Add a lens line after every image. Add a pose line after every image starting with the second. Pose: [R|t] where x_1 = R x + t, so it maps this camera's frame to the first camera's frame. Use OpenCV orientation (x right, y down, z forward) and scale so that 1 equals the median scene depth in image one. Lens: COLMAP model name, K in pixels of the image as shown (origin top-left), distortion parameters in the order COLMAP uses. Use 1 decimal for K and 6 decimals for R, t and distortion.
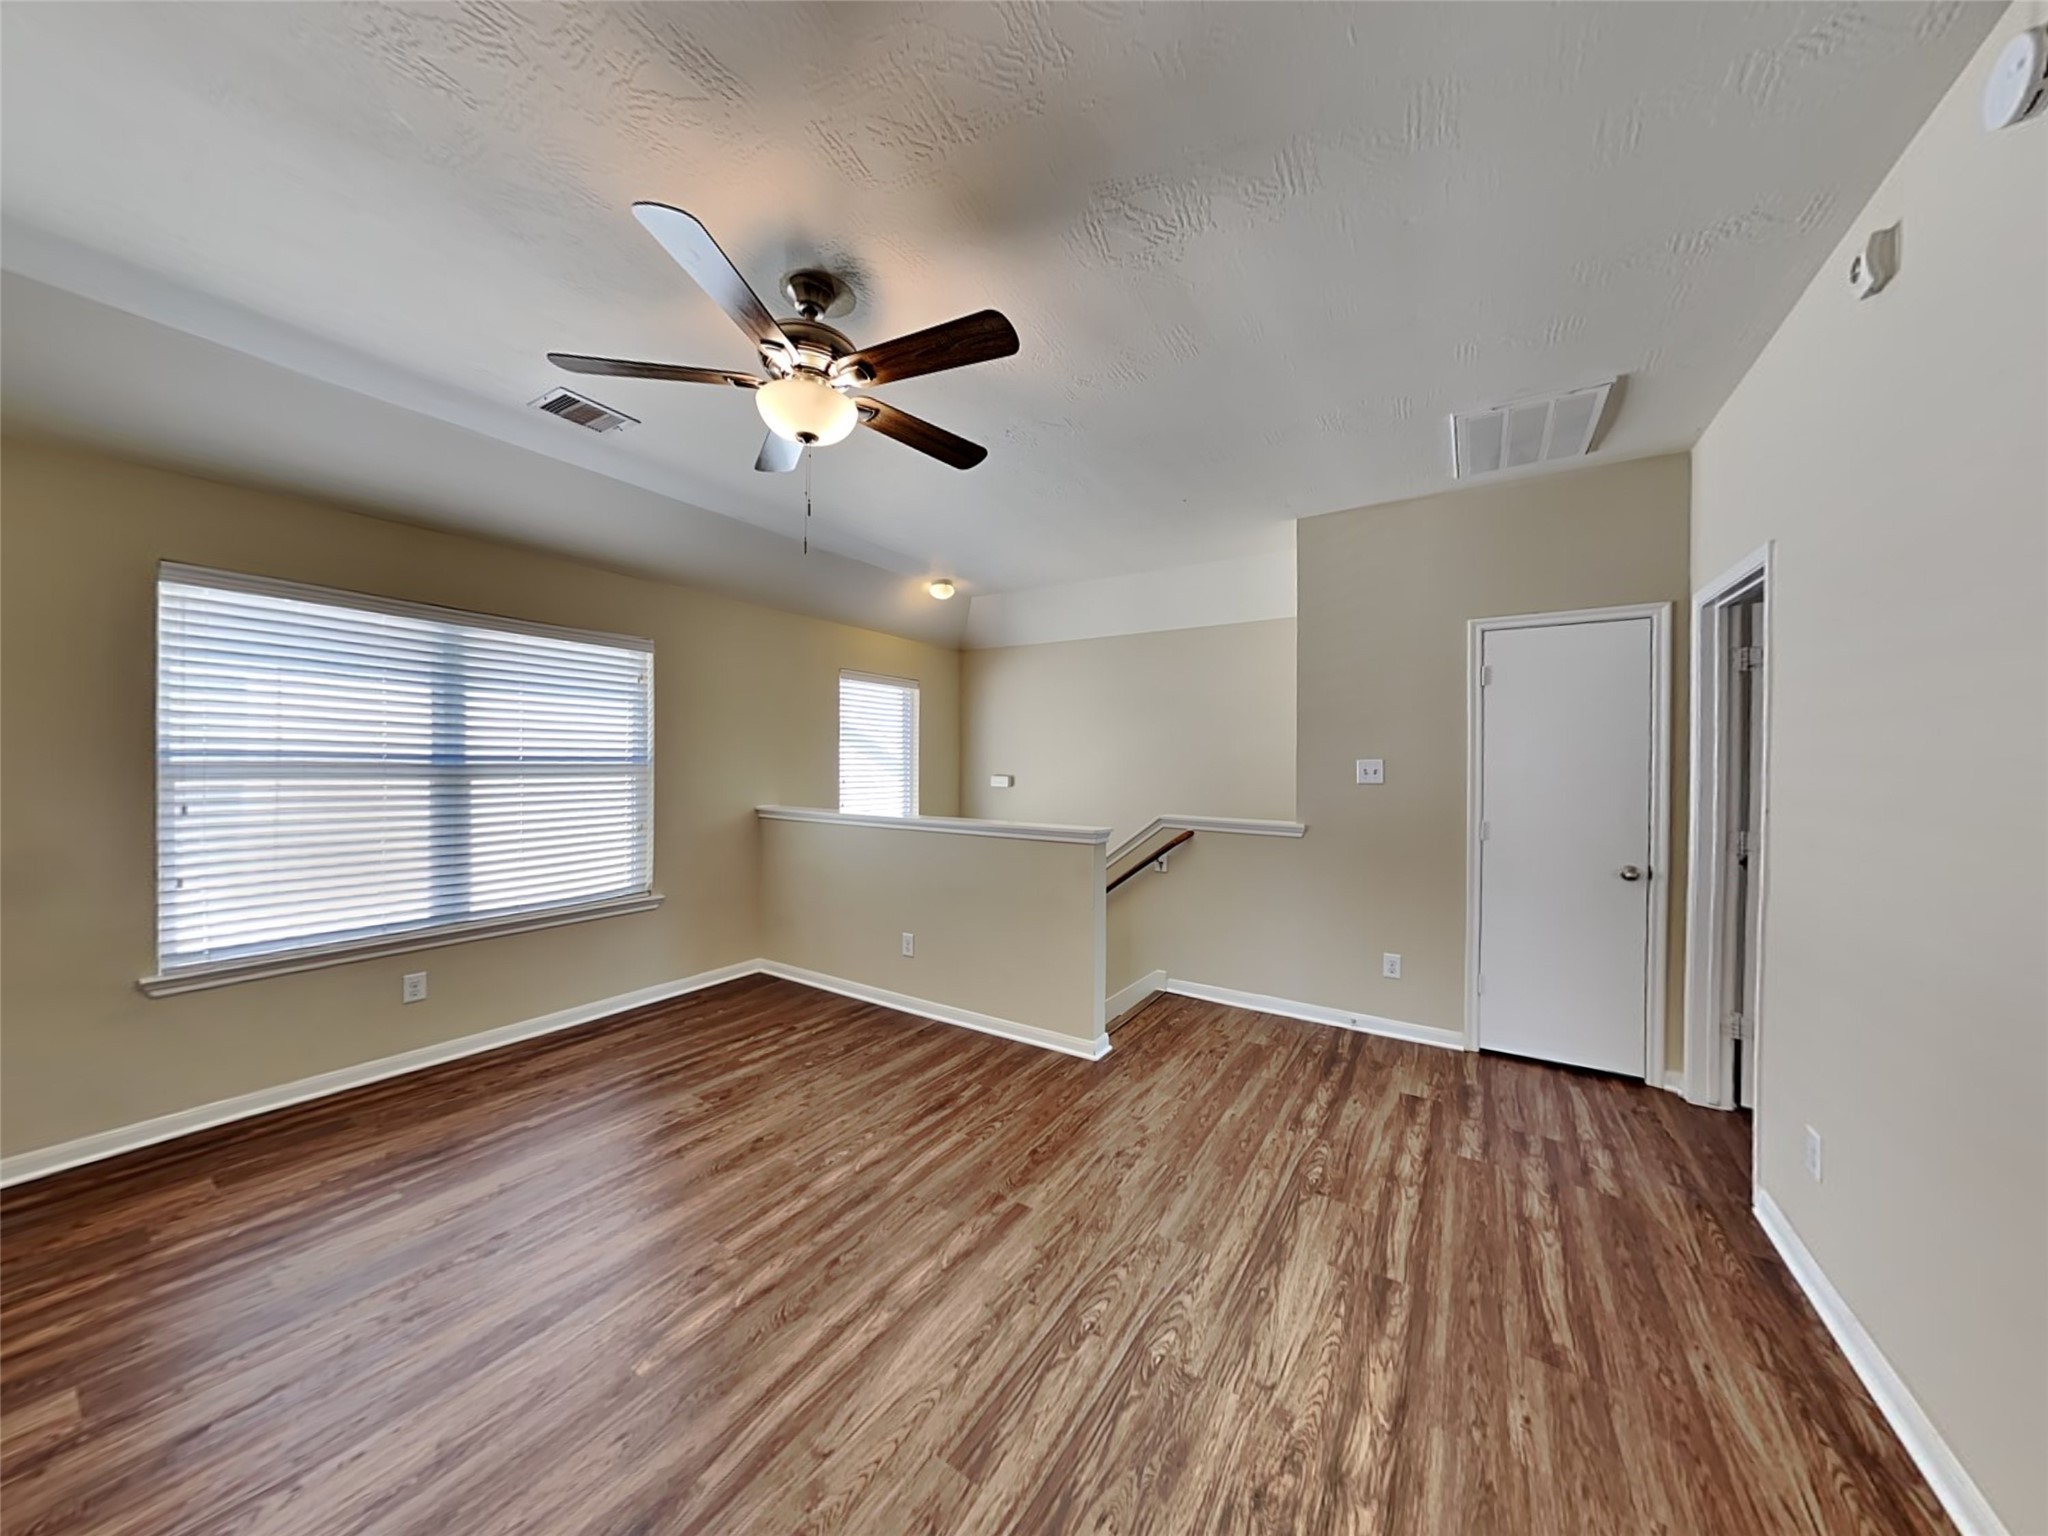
lens RADIAL K [[699.9, 0, 1019.8], [0, 699.9, 766.2], [0, 0, 1]] dist [-0.011959, 0.000739]
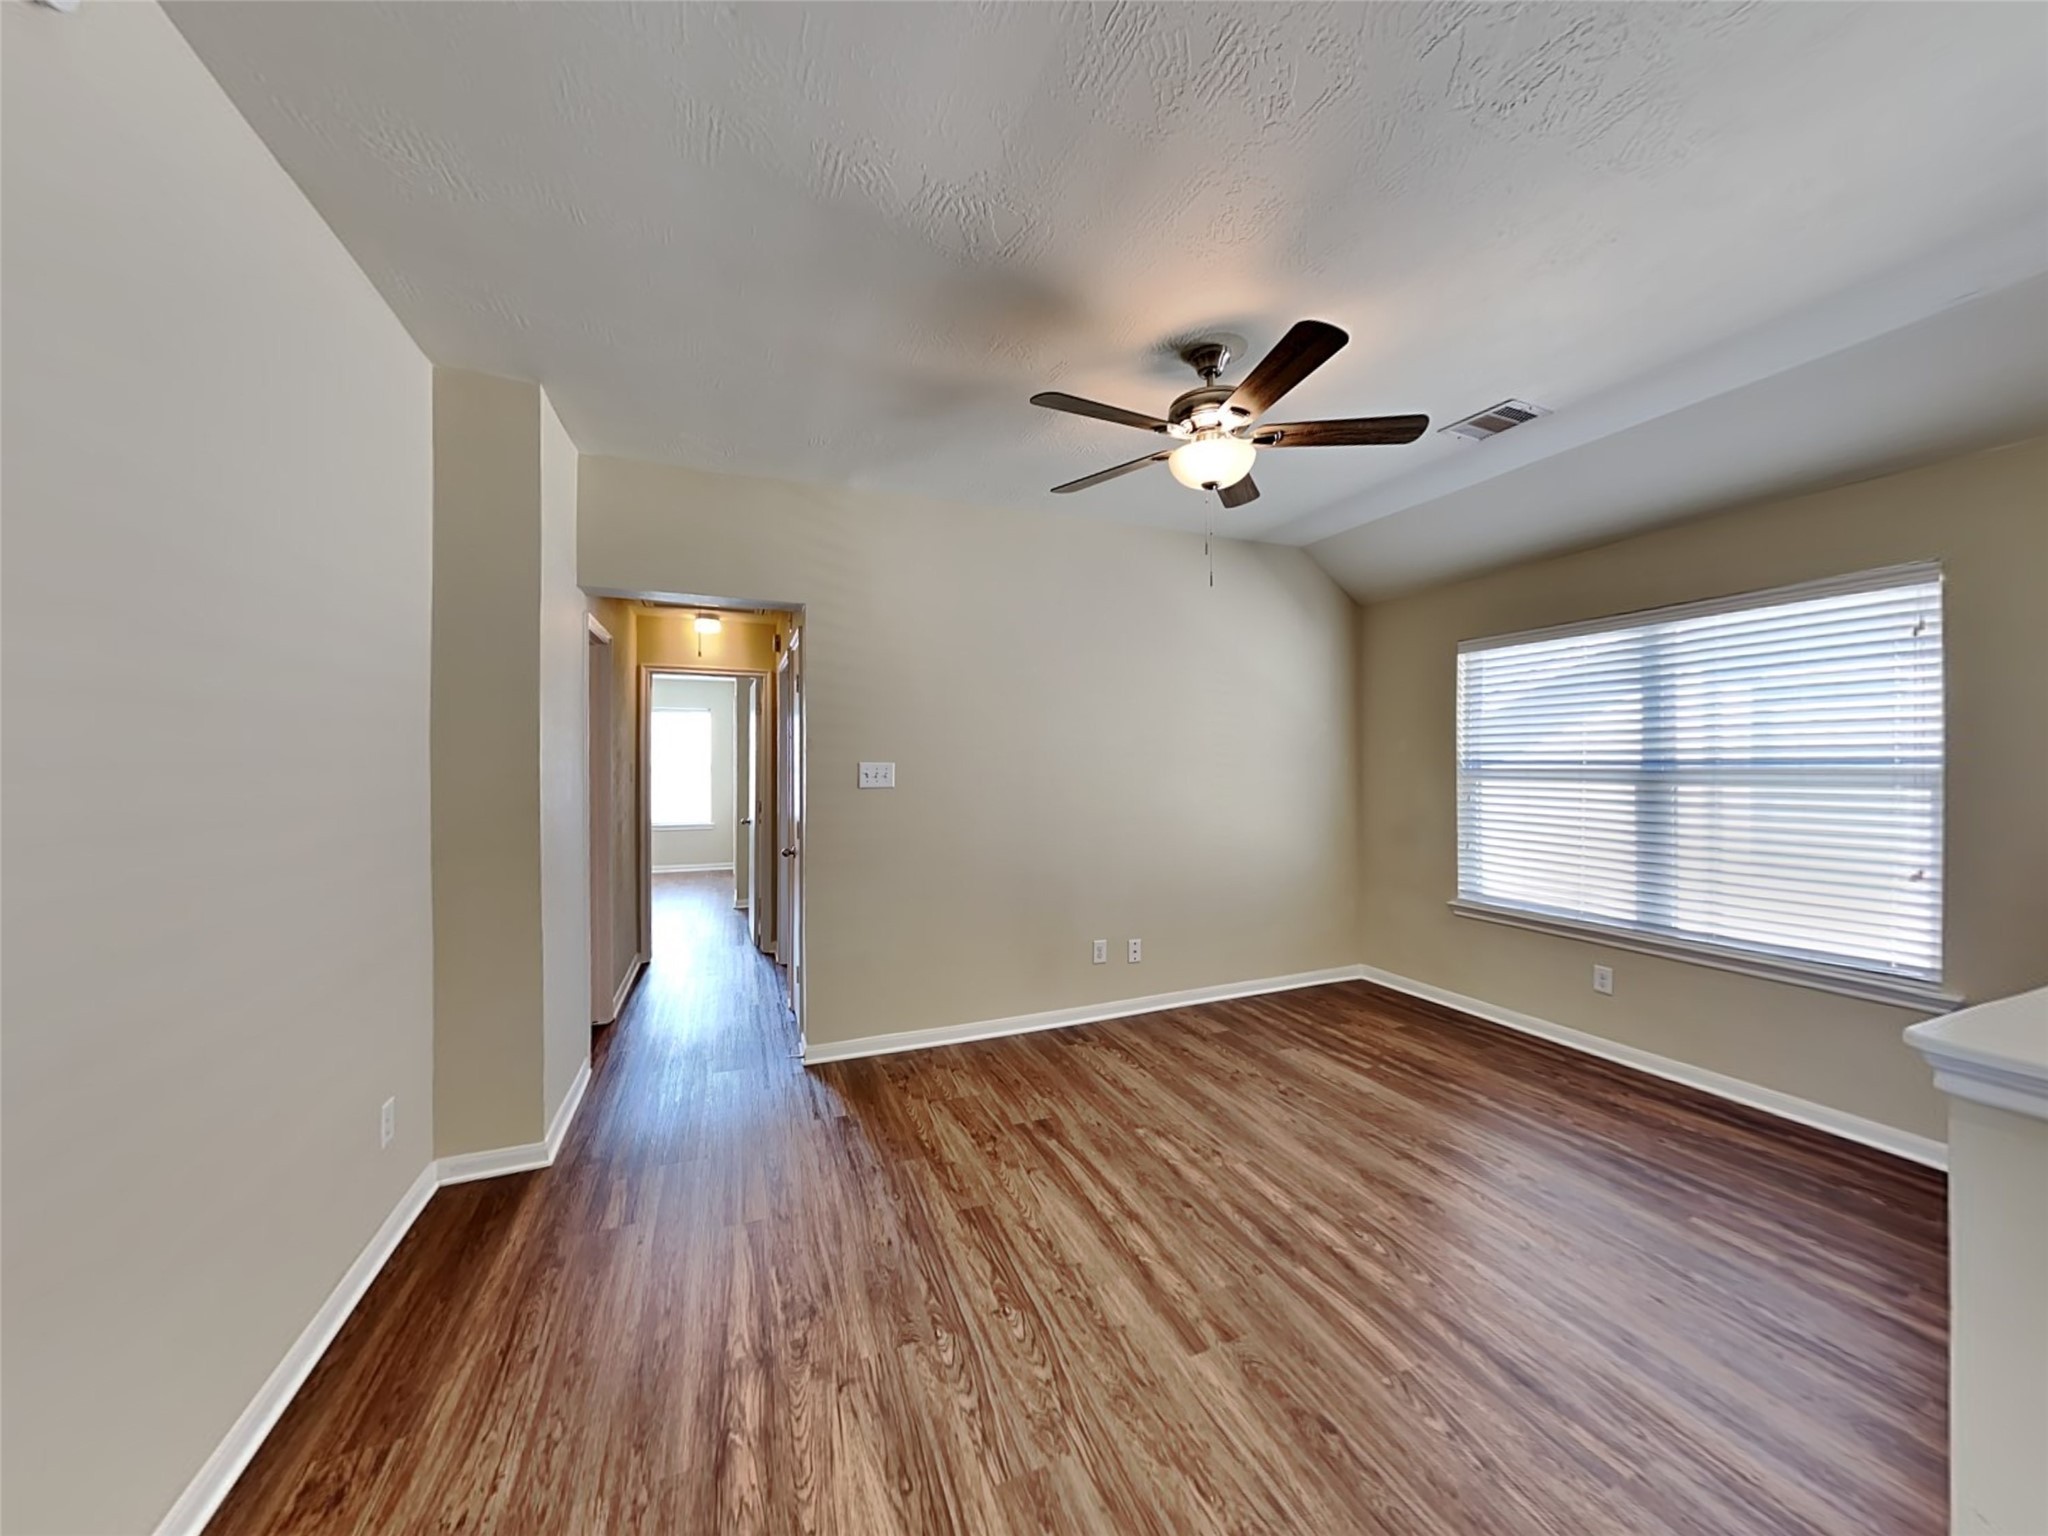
lens RADIAL K [[699.9, 0, 1015.9], [0, 699.9, 770.2], [0, 0, 1]] dist [-0.011959, 0.000739]
pose [[-0.580933, -0.003425, -0.813944, 0.845031], [-0.002083, 0.999994, -0.002721, 0.004957], [0.813949, 0.000115, -0.580936, 1.458210]]
